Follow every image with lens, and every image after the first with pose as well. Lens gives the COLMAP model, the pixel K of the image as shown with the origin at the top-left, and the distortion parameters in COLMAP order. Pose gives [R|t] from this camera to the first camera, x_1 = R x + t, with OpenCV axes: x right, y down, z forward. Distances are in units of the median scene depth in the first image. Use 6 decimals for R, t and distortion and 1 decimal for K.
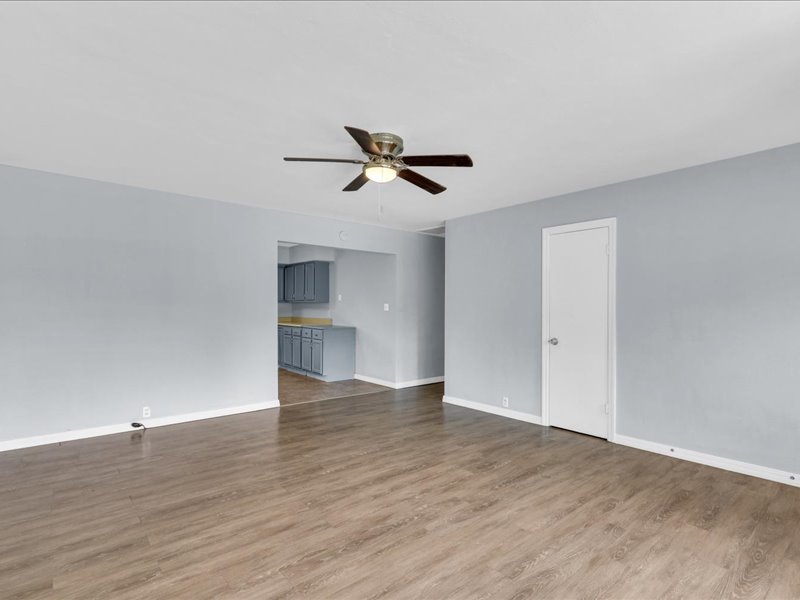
lens RADIAL K [[425.7, 0, 398.9], [0, 425.7, 303.7], [0, 0, 1]] dist [-0.002852, 0.006396]
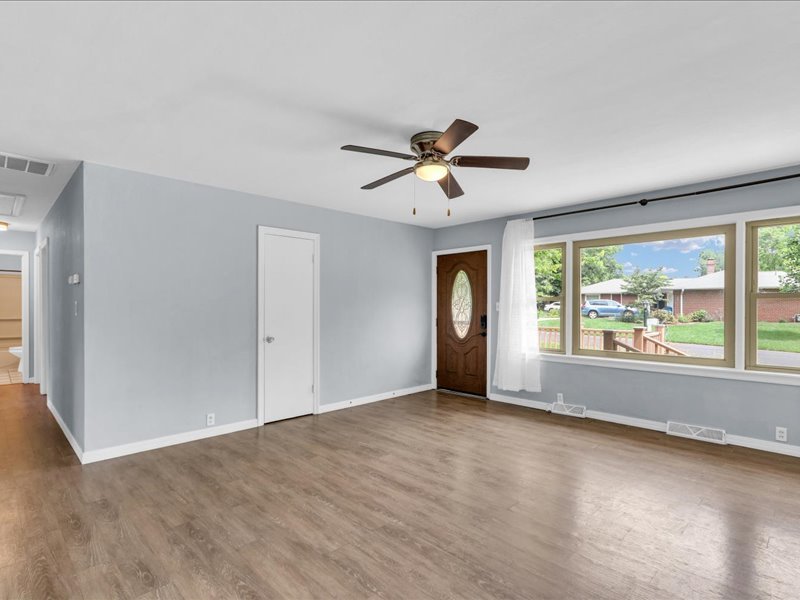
lens RADIAL K [[425.7, 0, 402.0], [0, 425.7, 300.0], [0, 0, 1]] dist [-0.002852, 0.006396]
pose [[-0.087303, 0.007758, 0.996152, -0.886474], [-0.001744, 0.999967, -0.007941, 0.002173], [-0.996180, -0.002431, -0.087286, 1.000667]]
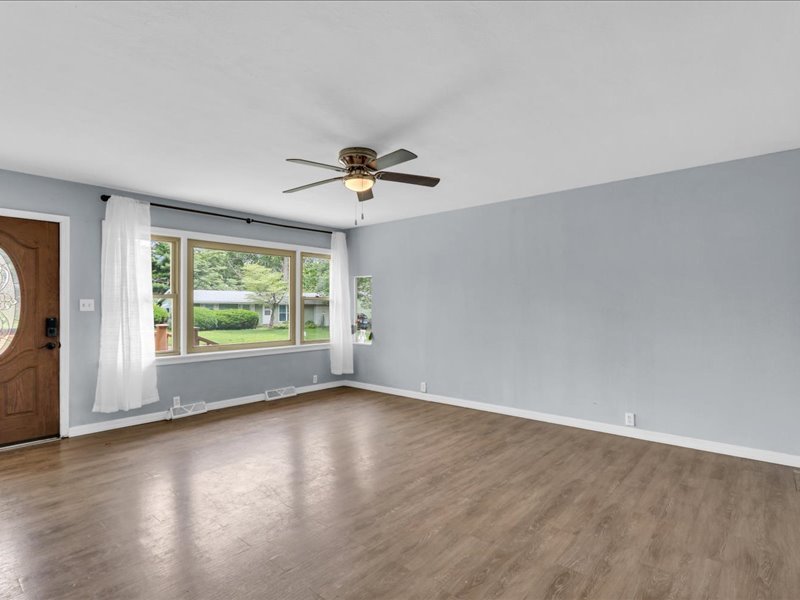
lens RADIAL K [[425.7, 0, 403.3], [0, 425.7, 304.0], [0, 0, 1]] dist [-0.002852, 0.006396]
pose [[-0.983879, -0.007582, -0.178677, 0.034743], [-0.006607, 0.999960, -0.006050, 0.011886], [0.178715, -0.004772, -0.983889, 1.815983]]
